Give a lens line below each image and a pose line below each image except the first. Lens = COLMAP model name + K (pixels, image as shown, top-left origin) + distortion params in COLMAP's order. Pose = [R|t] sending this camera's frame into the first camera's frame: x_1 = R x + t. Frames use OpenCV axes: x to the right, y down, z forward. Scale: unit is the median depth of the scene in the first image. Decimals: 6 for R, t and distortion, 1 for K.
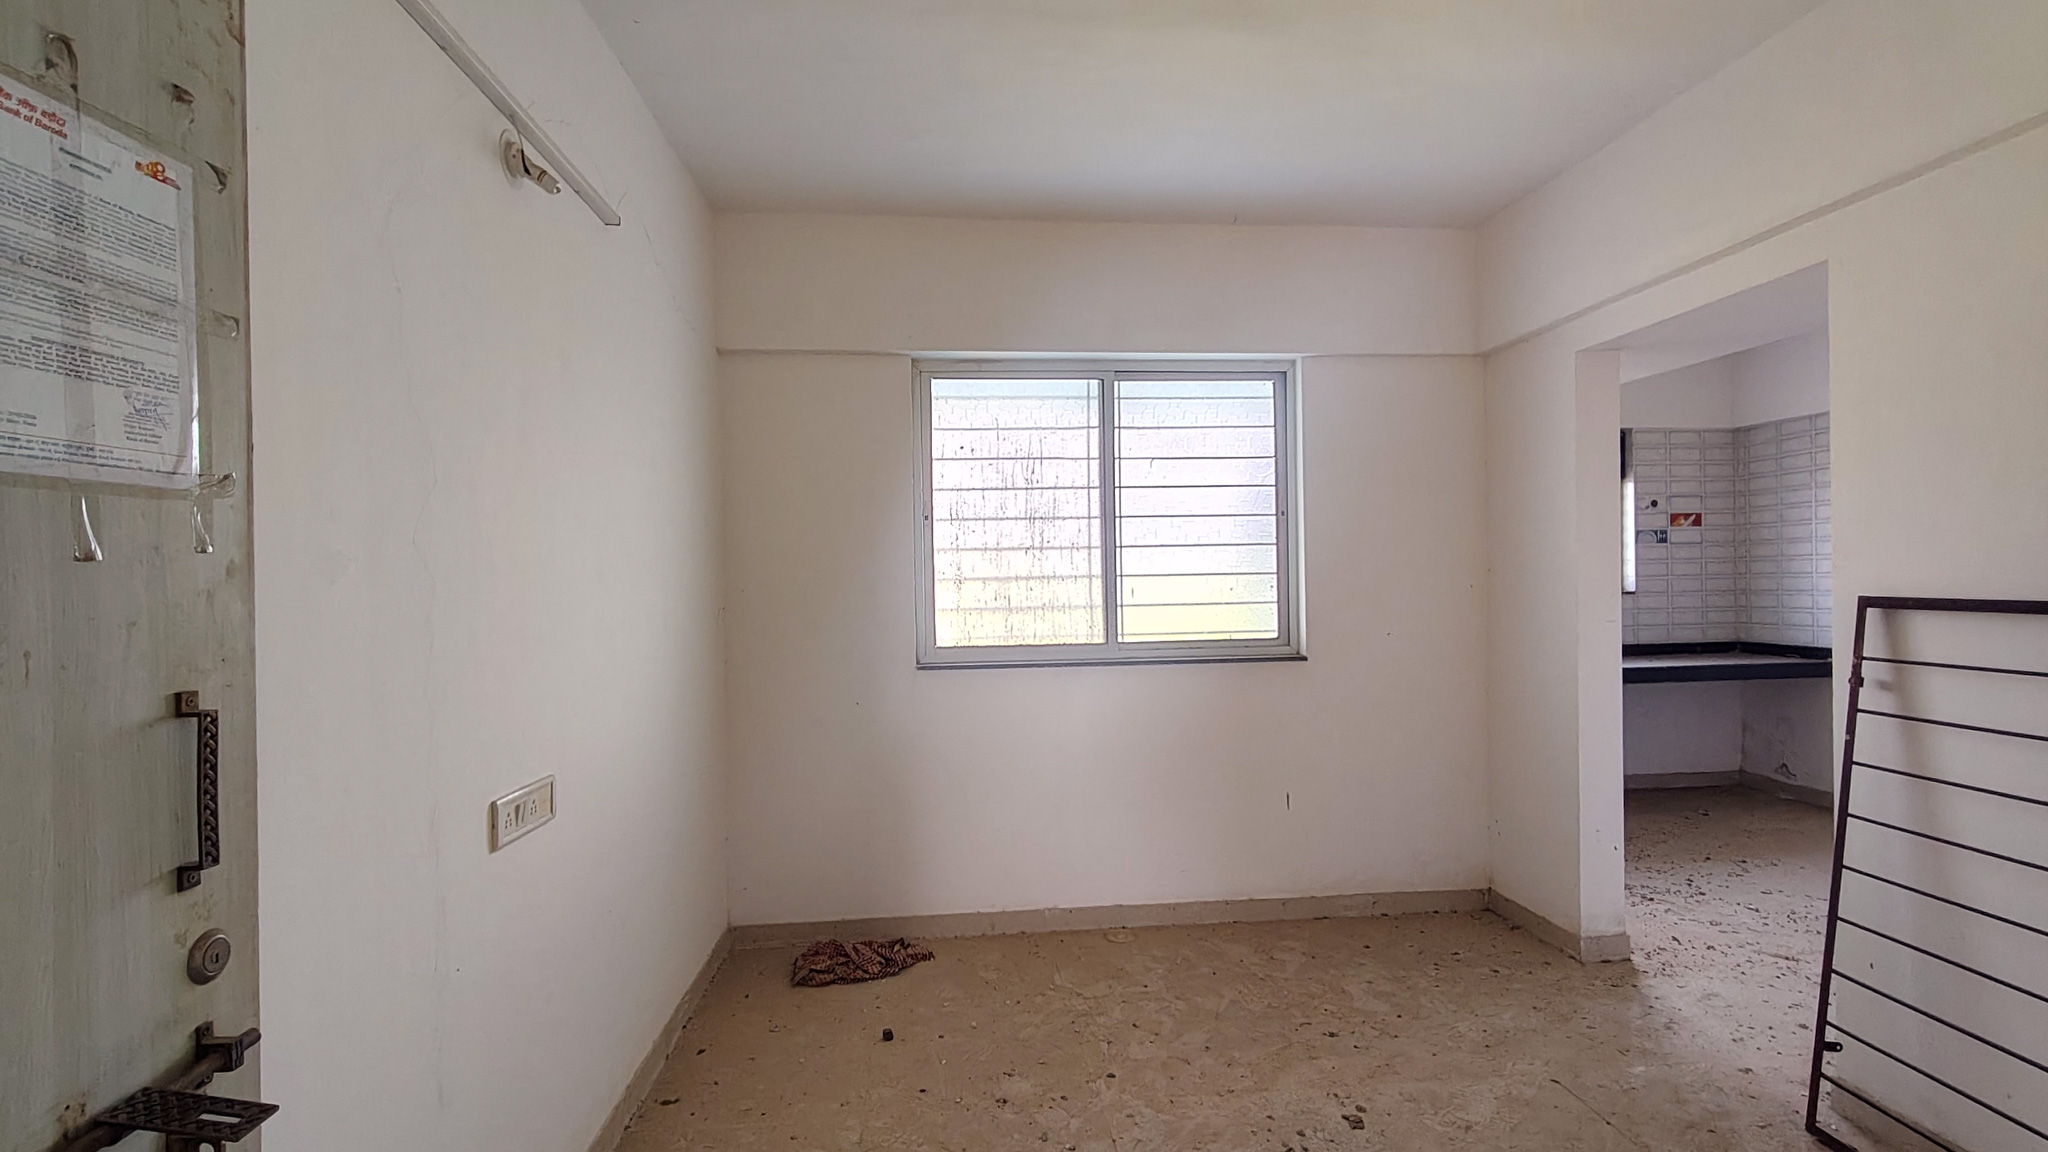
lens RADIAL K [[970.9, 0, 1027.3], [0, 970.9, 577.8], [0, 0, 1]] dist [0.004800, 0.001042]
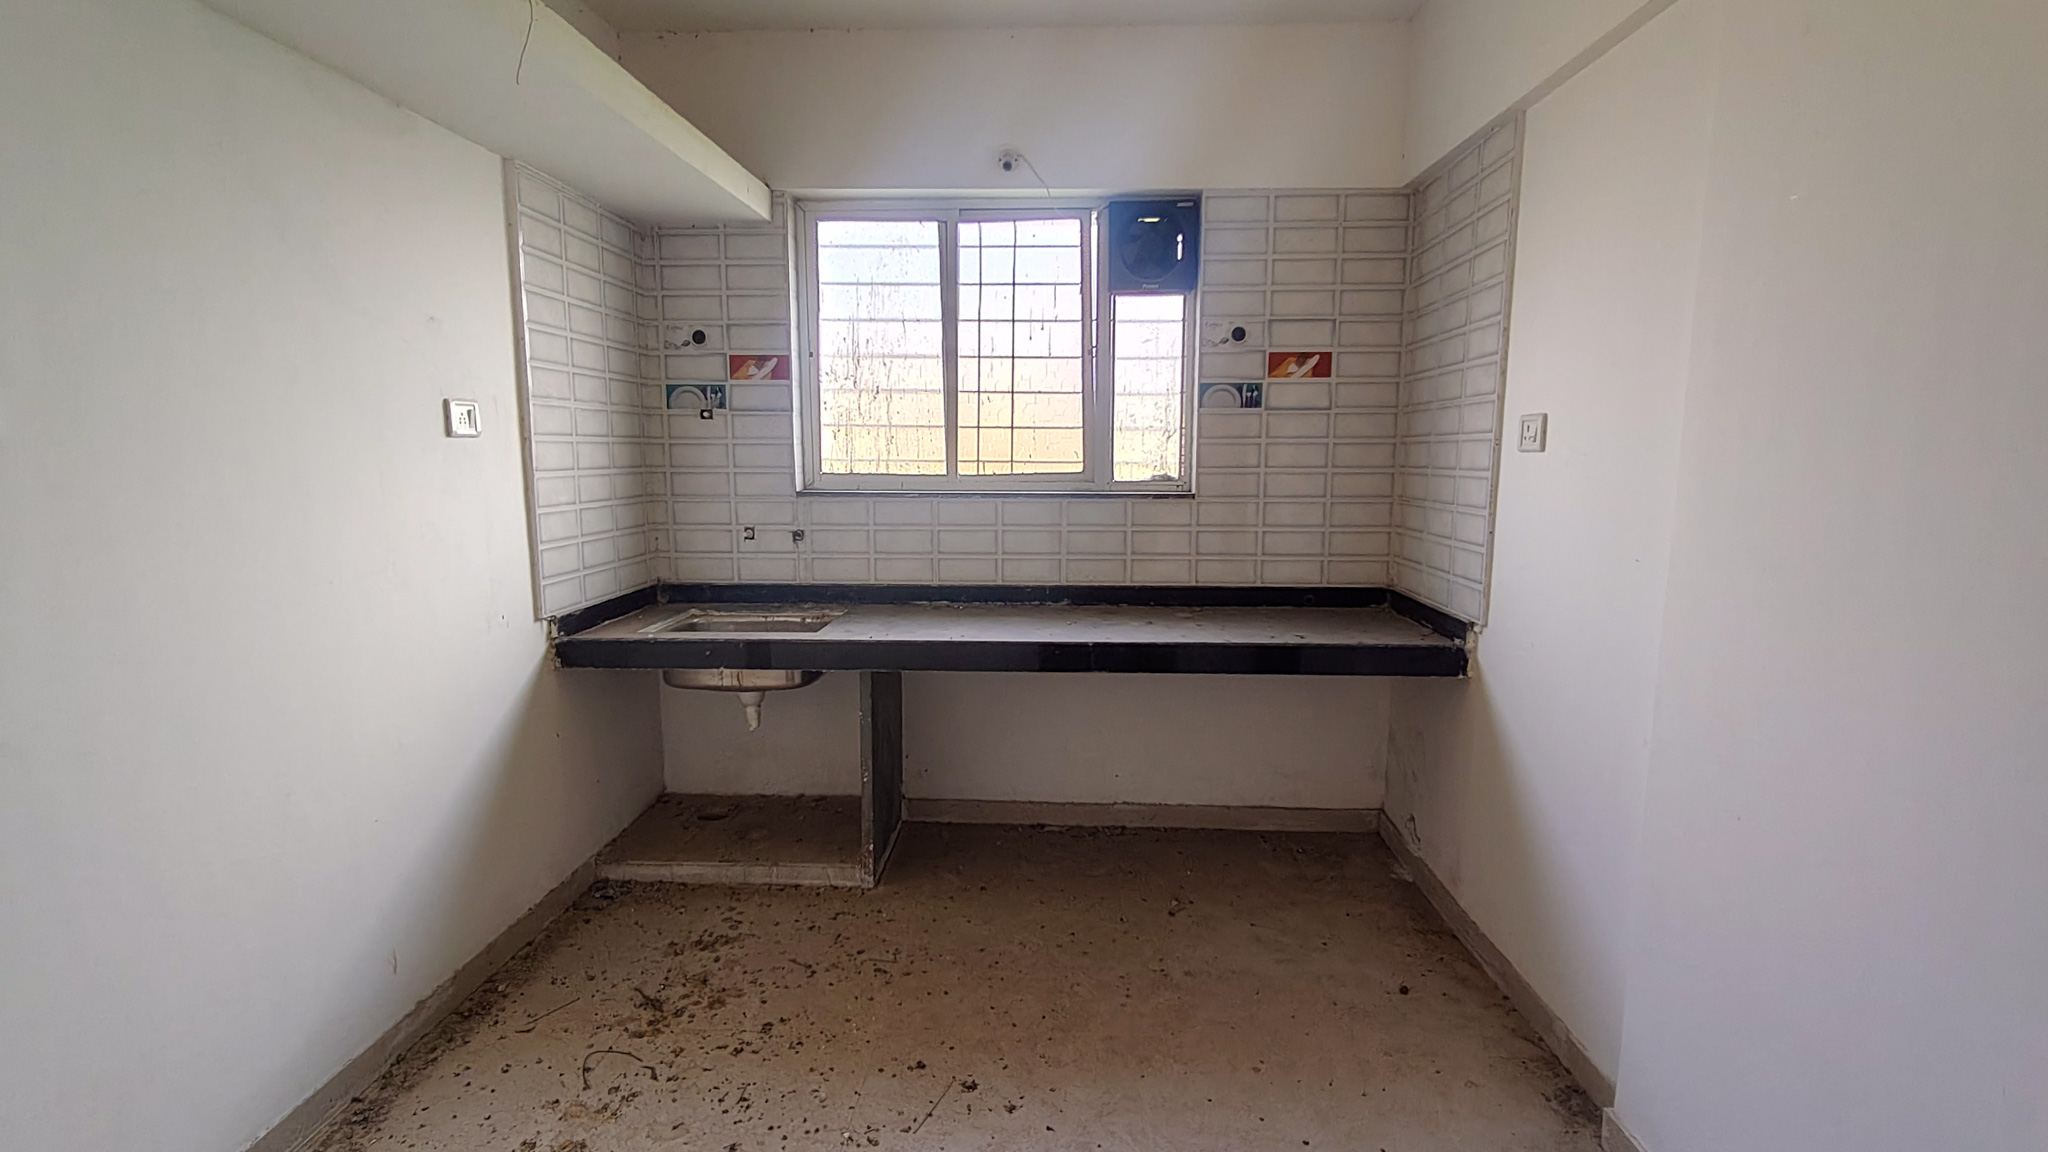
lens RADIAL K [[966.5, 0, 1017.8], [0, 966.5, 581.3], [0, 0, 1]] dist [0.039924, -0.021059]
pose [[0.987968, 0.039902, -0.149425, 0.612070], [-0.018898, 0.990052, 0.139425, -0.012334], [0.153502, -0.134924, 0.978894, 0.428529]]
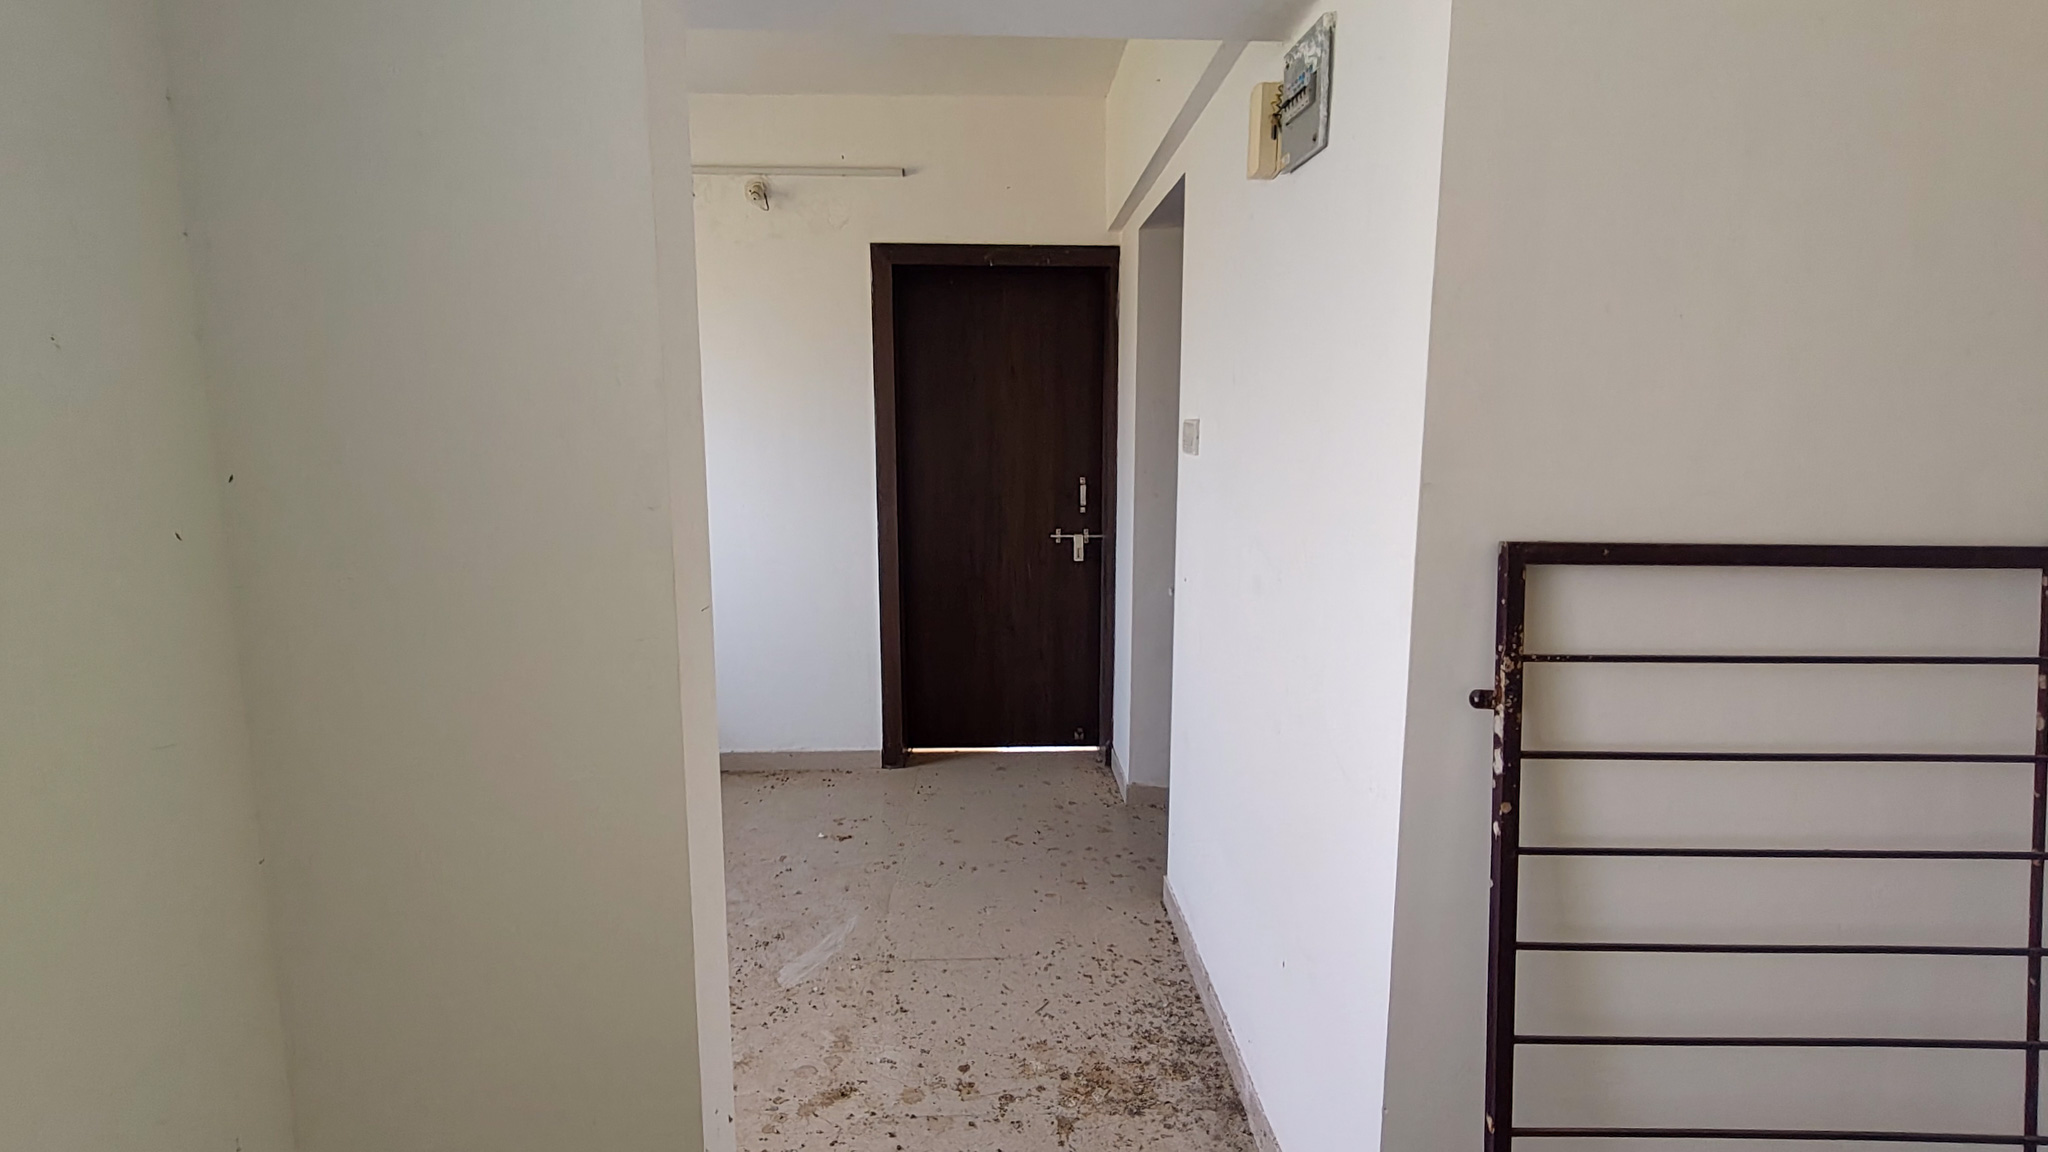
lens RADIAL K [[962.3, 0, 1019.6], [0, 962.3, 583.6], [0, 0, 1]] dist [0.005725, -0.000182]
pose [[0.068517, -0.137717, 0.988099, 0.123099], [-0.001991, 0.990406, 0.138177, -0.011929], [-0.997648, -0.011435, 0.067586, 0.477563]]
